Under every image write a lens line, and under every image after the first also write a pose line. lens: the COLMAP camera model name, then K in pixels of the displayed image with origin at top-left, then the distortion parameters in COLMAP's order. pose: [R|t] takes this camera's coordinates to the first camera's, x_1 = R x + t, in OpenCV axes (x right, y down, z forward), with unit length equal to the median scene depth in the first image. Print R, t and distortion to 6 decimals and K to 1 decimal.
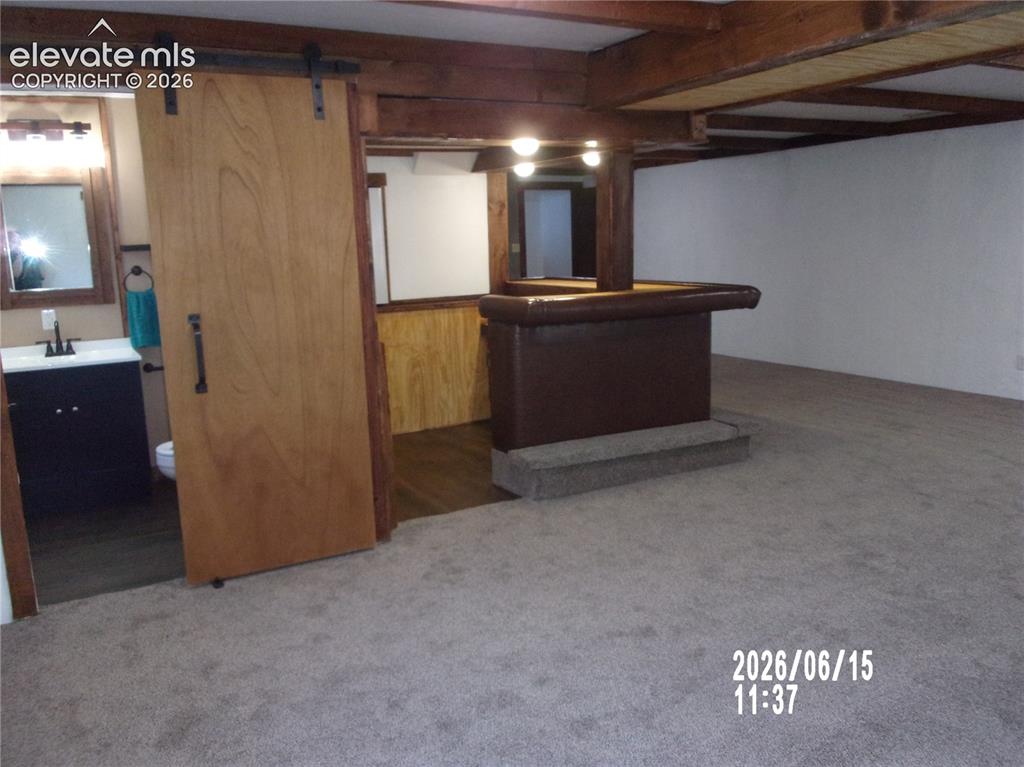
lens RADIAL K [[850.1, 0, 512.0], [0, 850.1, 383.5], [0, 0, 1]] dist [0.019850, -0.043158]
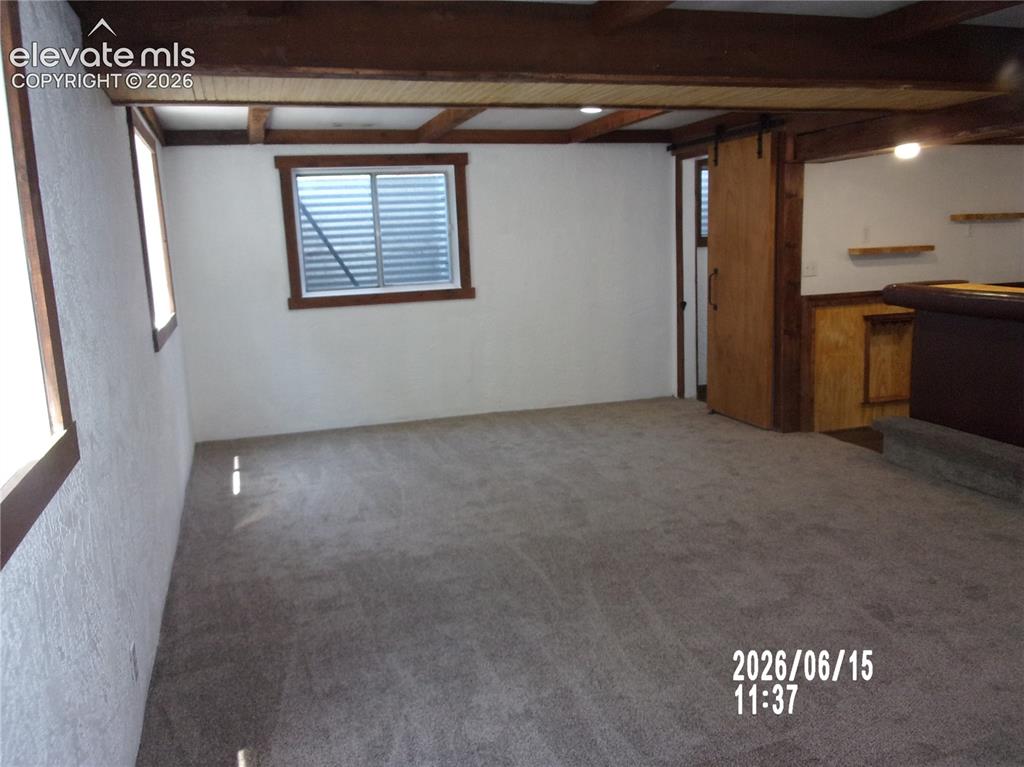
lens RADIAL K [[850.1, 0, 512.0], [0, 850.1, 383.5], [0, 0, 1]] dist [0.019850, -0.043158]
pose [[-0.193387, 0.201366, -0.960236, 1.218009], [-0.133198, 0.964262, 0.229036, -0.158461], [0.972039, 0.172194, -0.159654, 0.680454]]
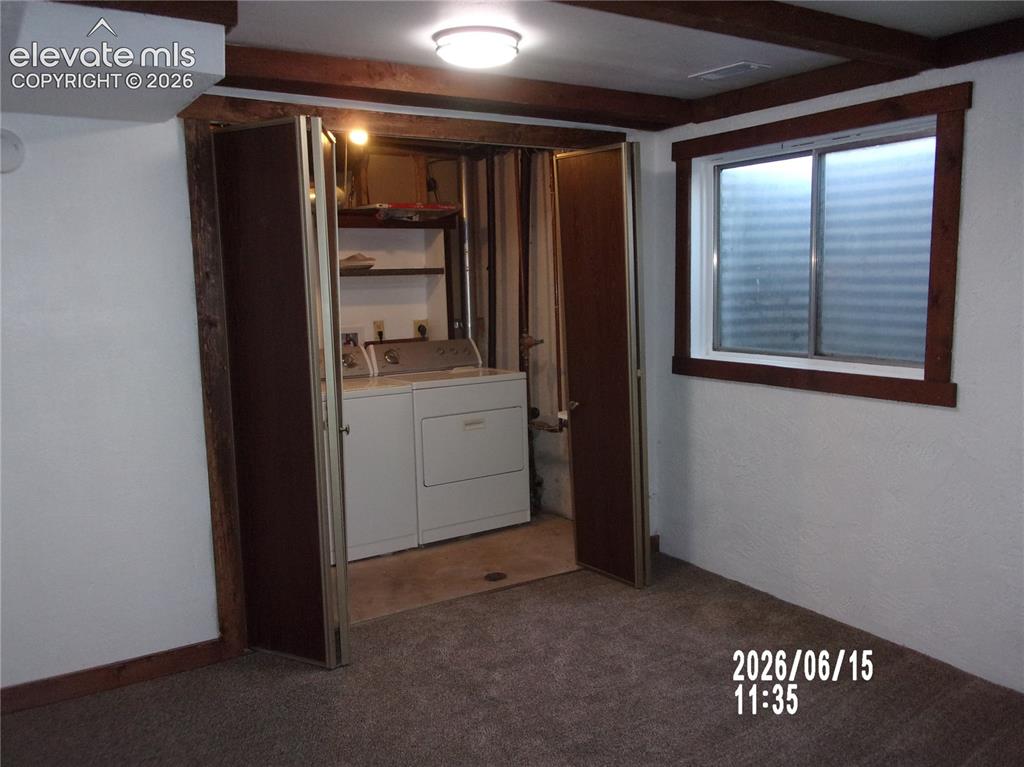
lens RADIAL K [[850.1, 0, 512.0], [0, 850.1, 383.5], [0, 0, 1]] dist [0.019850, -0.043158]
pose [[-0.996921, 0.054276, -0.056600, 0.131026], [0.034895, 0.953415, 0.299637, -0.183089], [0.070226, 0.296740, -0.952373, 0.965760]]
